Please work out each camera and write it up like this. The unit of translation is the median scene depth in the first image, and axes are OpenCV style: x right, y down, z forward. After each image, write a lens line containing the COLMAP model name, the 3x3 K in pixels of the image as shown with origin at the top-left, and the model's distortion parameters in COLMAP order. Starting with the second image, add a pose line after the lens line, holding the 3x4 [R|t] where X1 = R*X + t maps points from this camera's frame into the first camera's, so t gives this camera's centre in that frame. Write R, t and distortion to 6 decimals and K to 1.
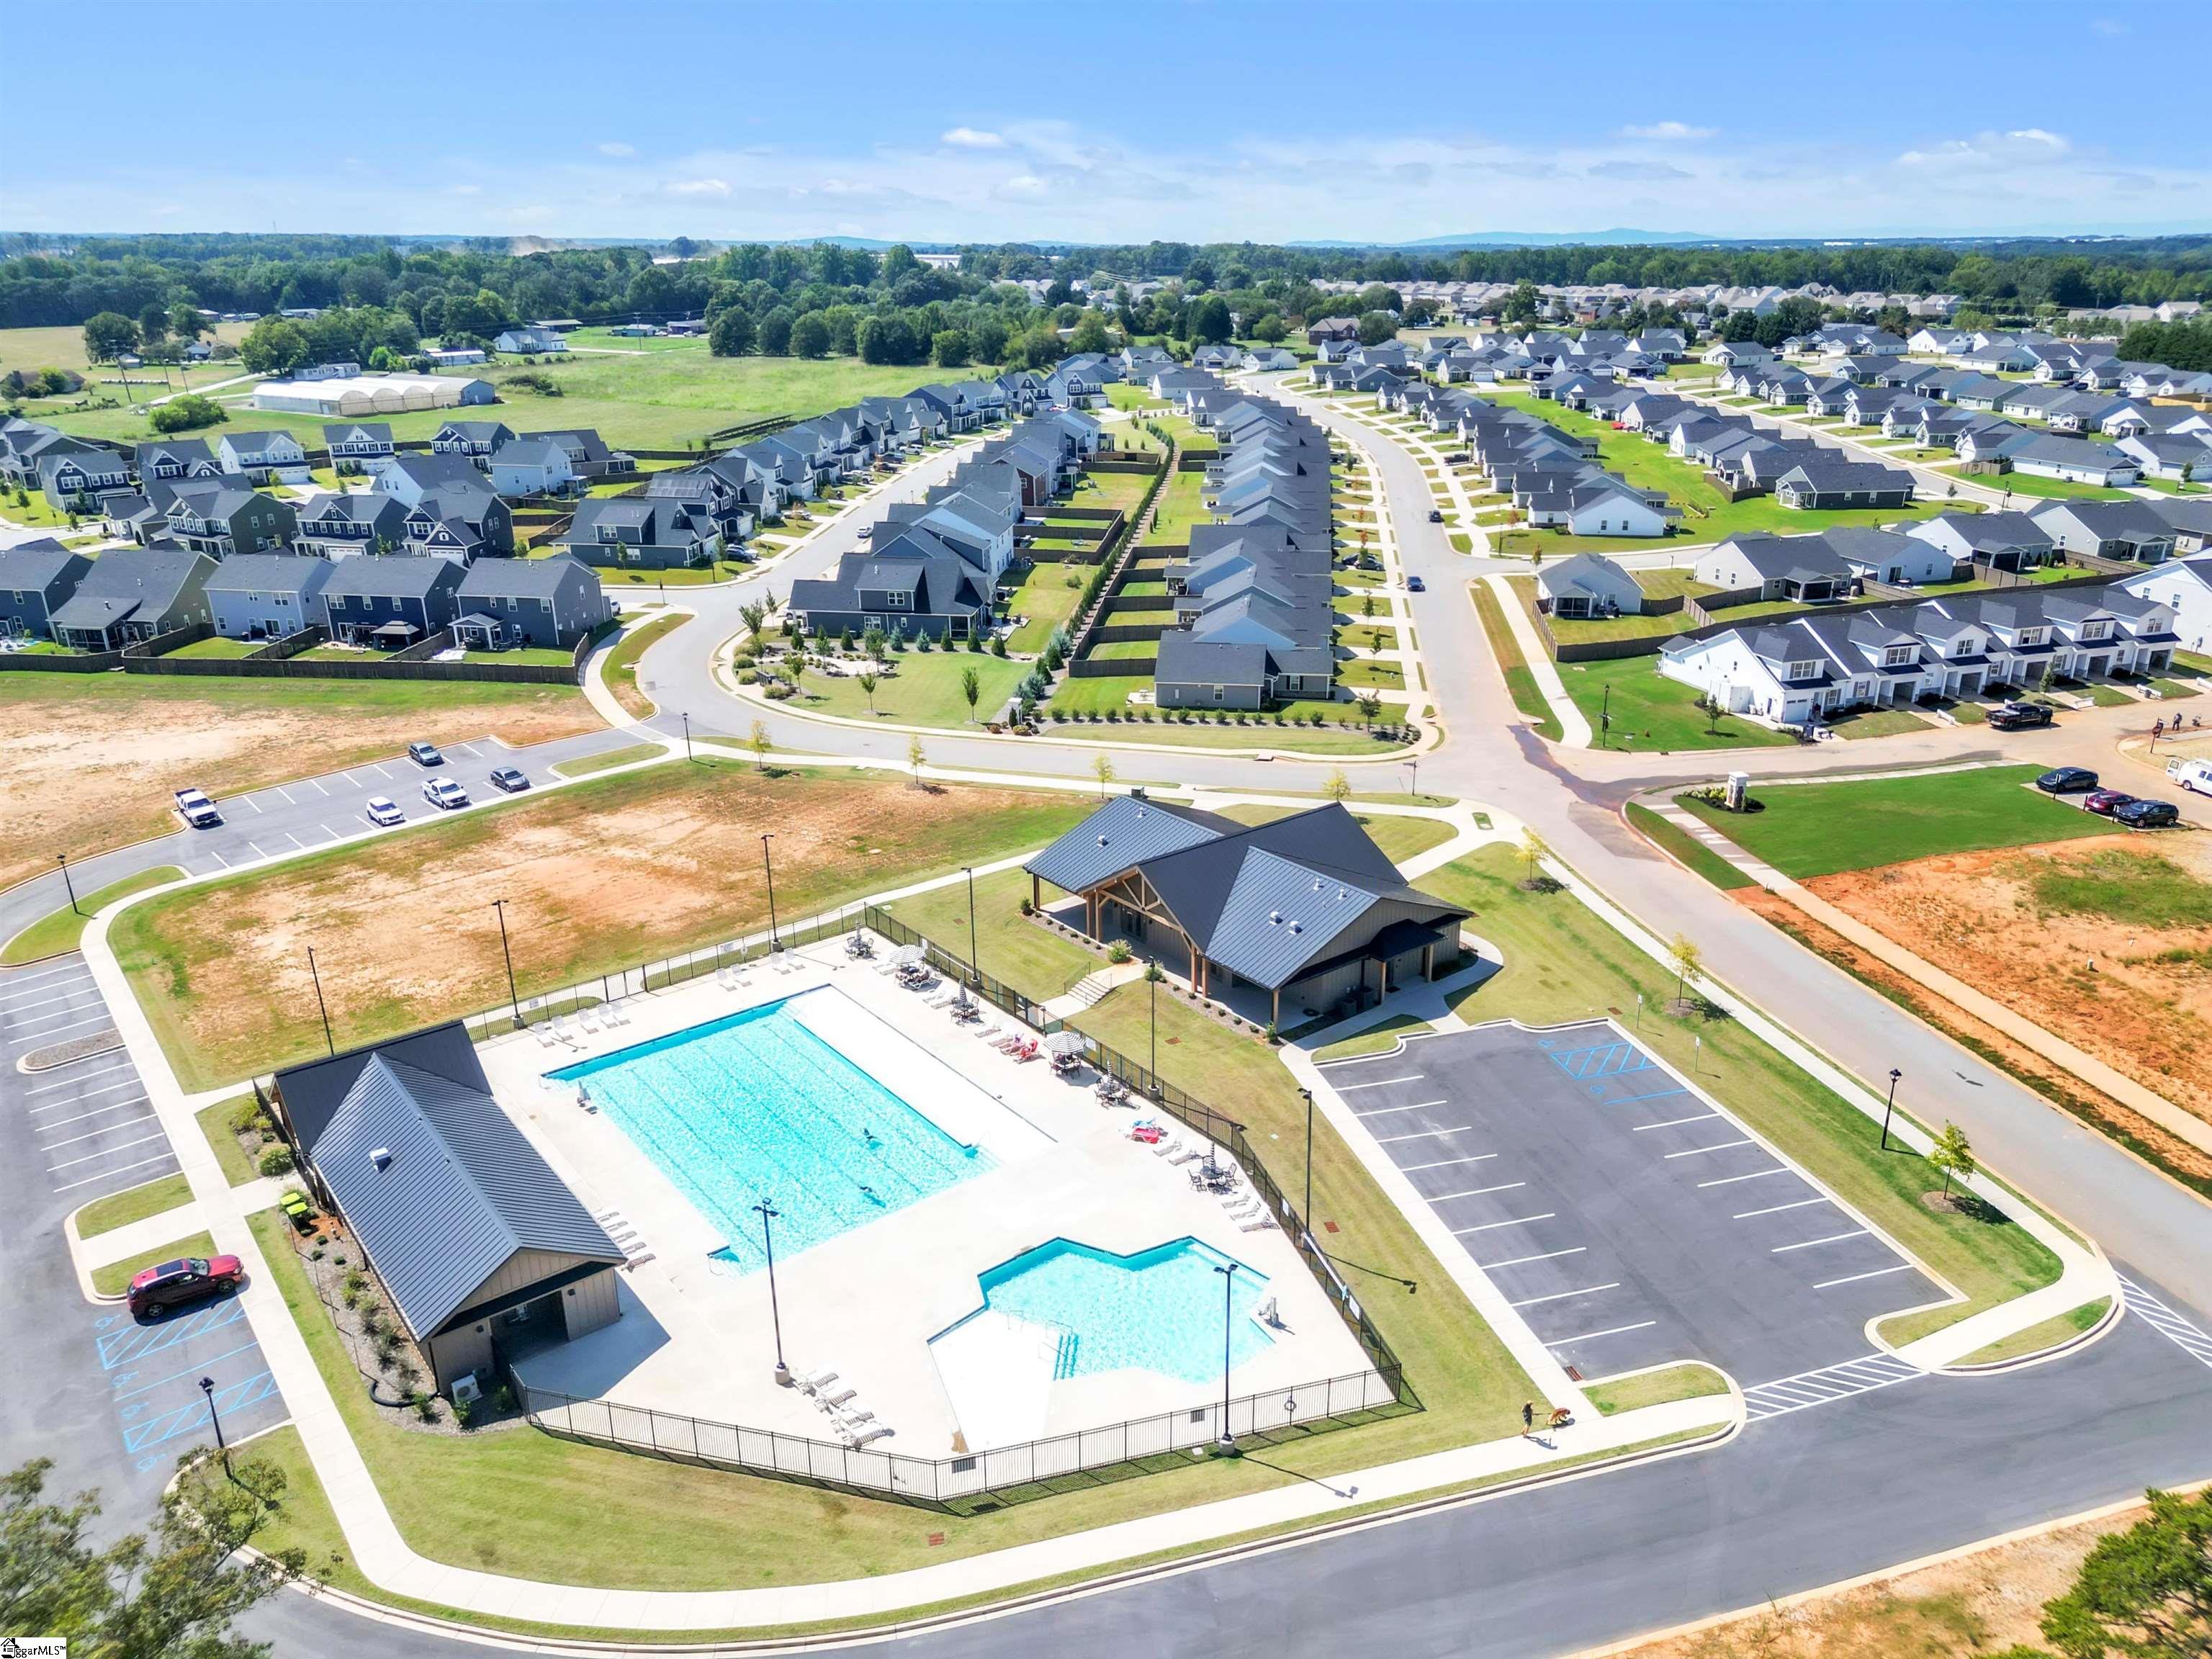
lens RADIAL K [[1549.4, 0, 1106.0], [0, 1549.4, 829.5], [0, 0, 1]] dist [-0.000589, -0.002313]
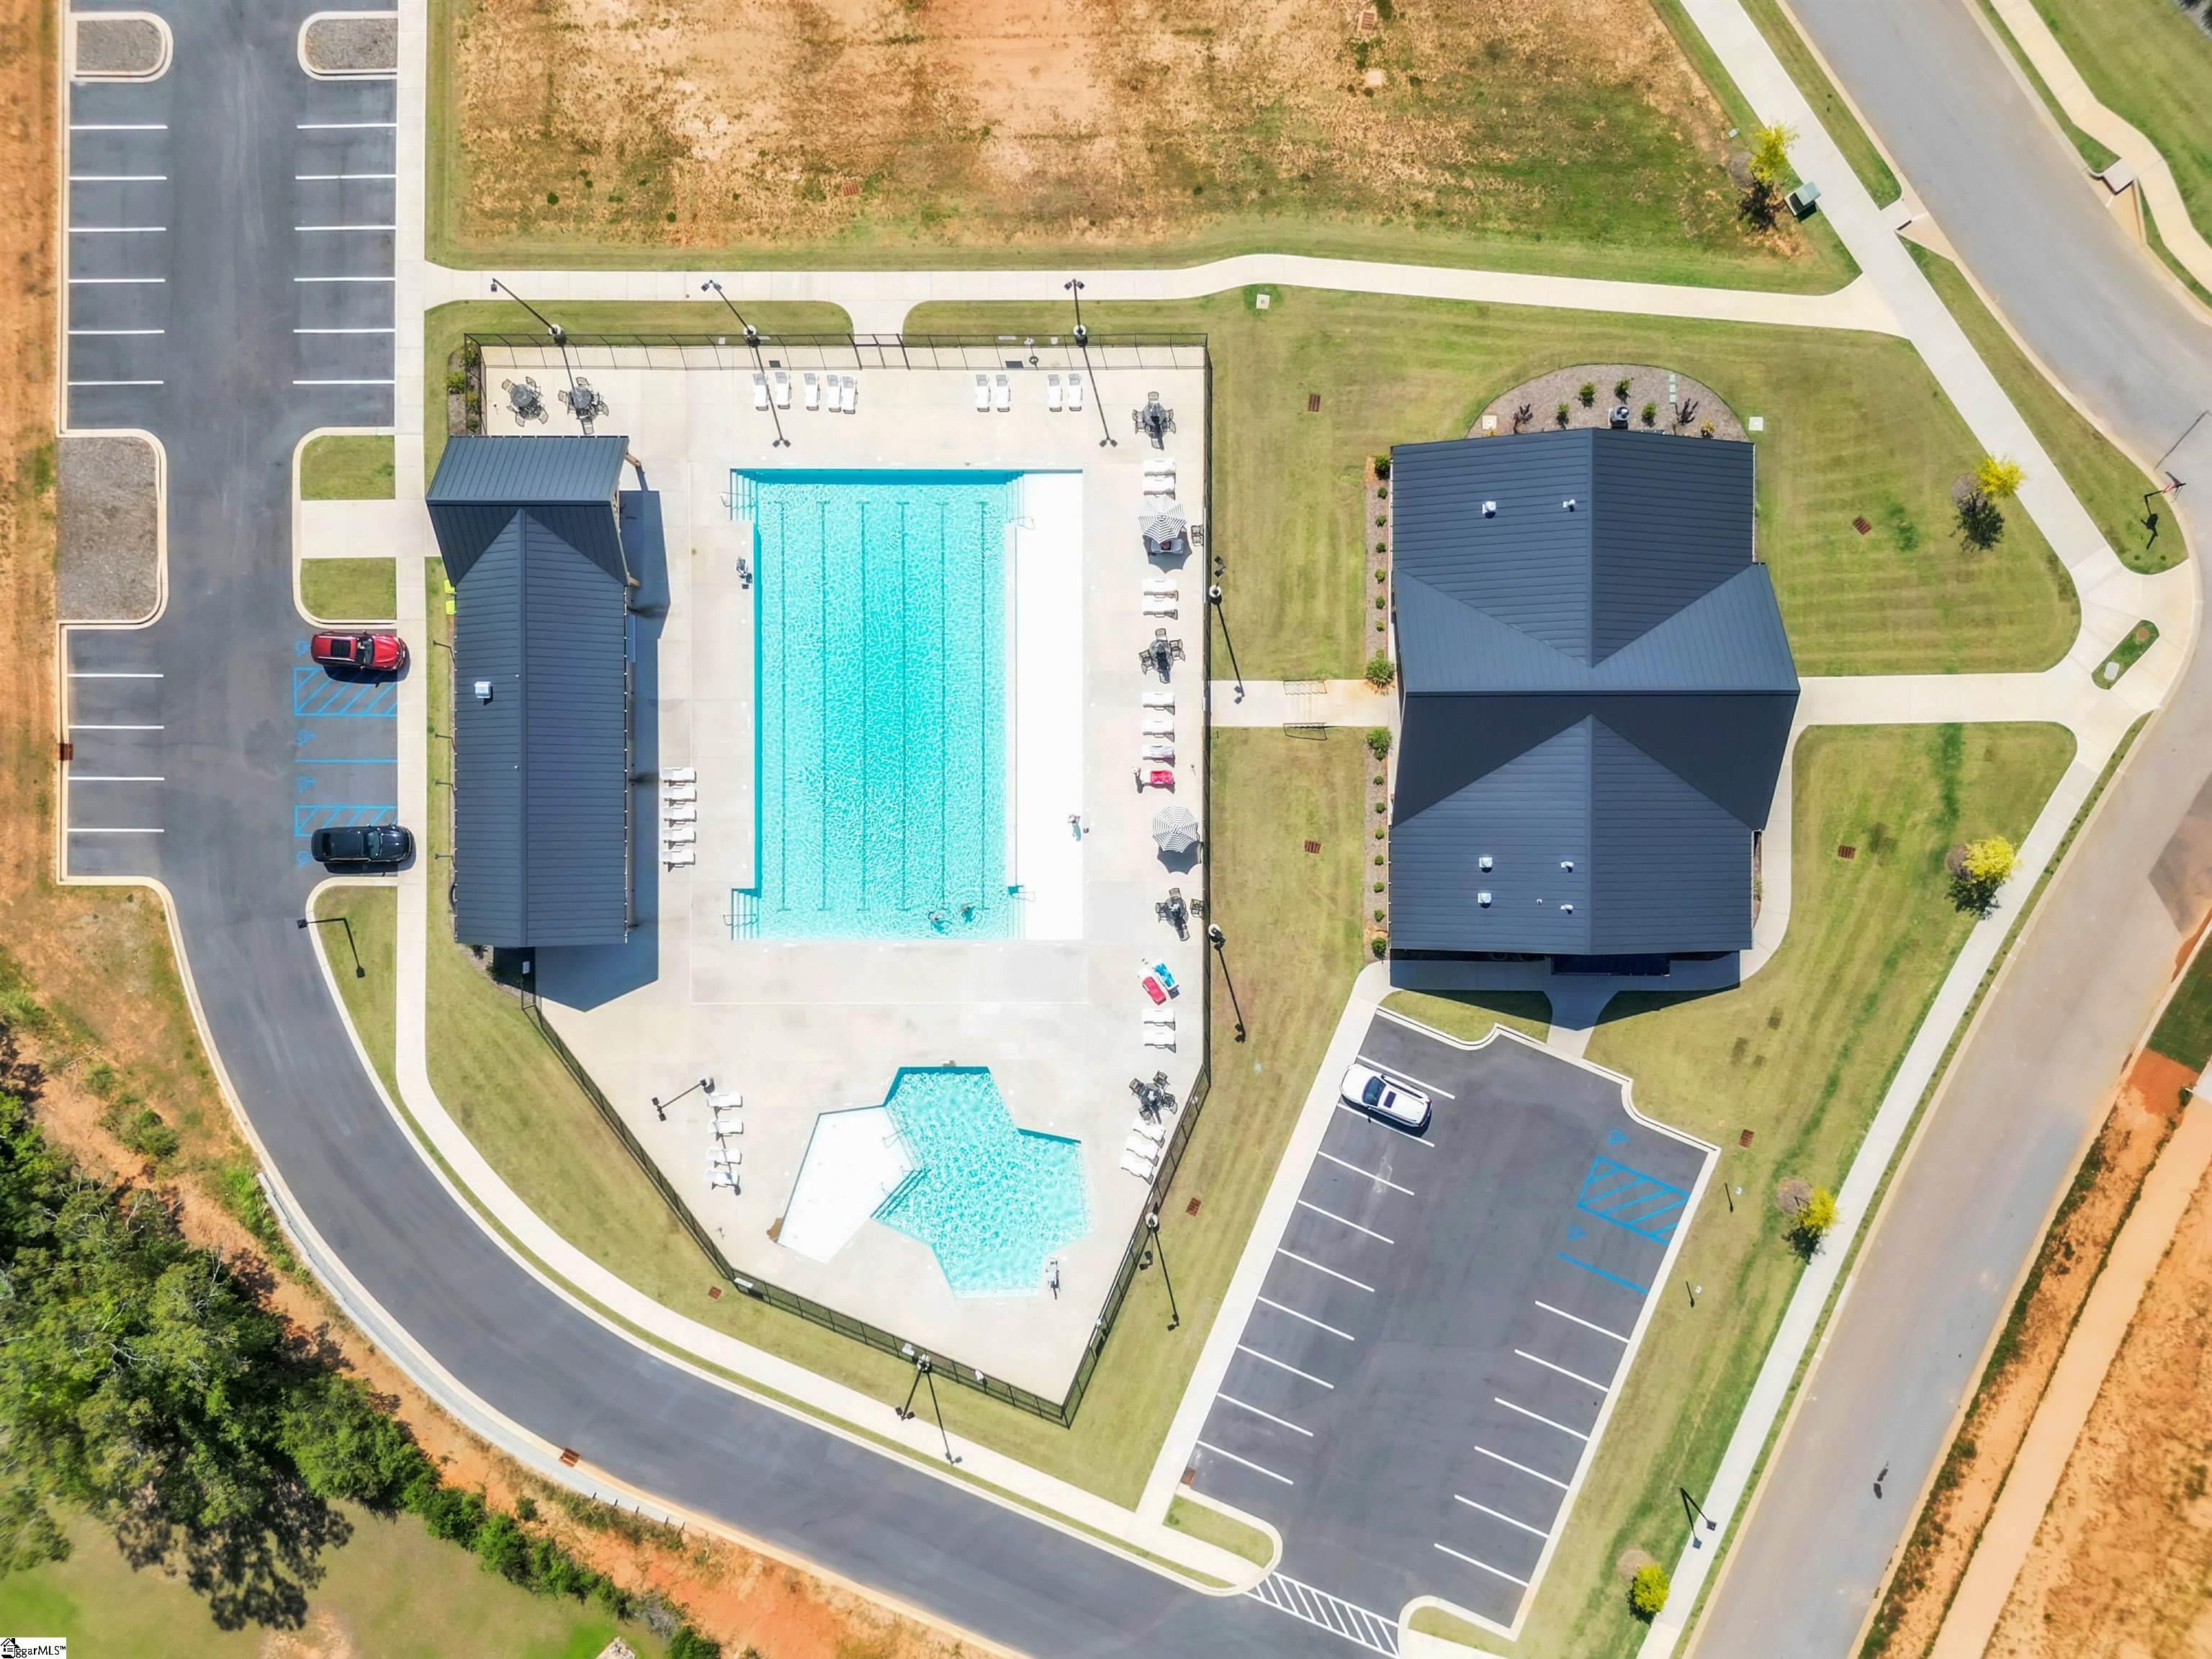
lens RADIAL K [[1549.4, 0, 1106.0], [0, 1549.4, 829.5], [0, 0, 1]] dist [-0.000589, -0.002313]
pose [[0.781995, 0.623250, 0.006494, -0.077514], [-0.210062, 0.253728, 0.944191, -0.833841], [0.586819, -0.739717, 0.329335, 0.801346]]
